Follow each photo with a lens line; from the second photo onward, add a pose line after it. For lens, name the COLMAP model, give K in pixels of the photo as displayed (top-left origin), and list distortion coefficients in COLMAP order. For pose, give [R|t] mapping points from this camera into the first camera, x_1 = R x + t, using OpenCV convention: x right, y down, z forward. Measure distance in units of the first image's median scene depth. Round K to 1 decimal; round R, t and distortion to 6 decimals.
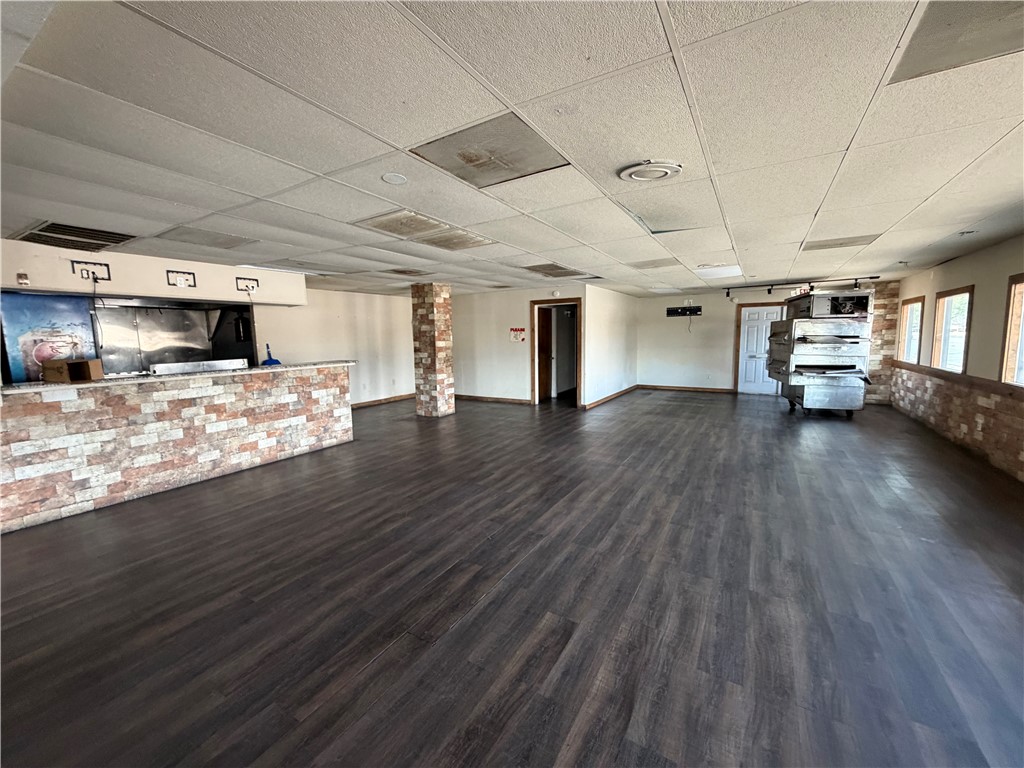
lens RADIAL K [[407.3, 0, 511.4], [0, 407.3, 384.2], [0, 0, 1]] dist [-0.000468, -0.000081]
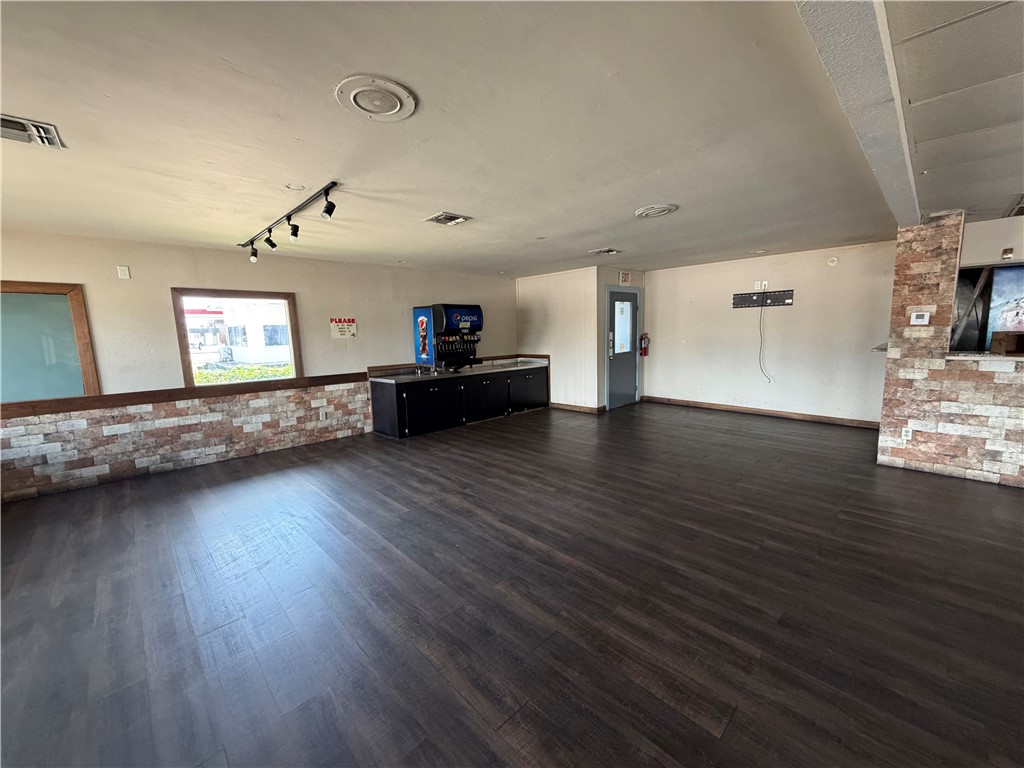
lens RADIAL K [[407.3, 0, 511.4], [0, 407.3, 384.2], [0, 0, 1]] dist [-0.000468, -0.000081]
pose [[-0.254057, 0.151634, -0.955229, 0.203296], [-0.083947, 0.980450, 0.177964, -0.008215], [0.963539, 0.125402, -0.236361, 0.061471]]
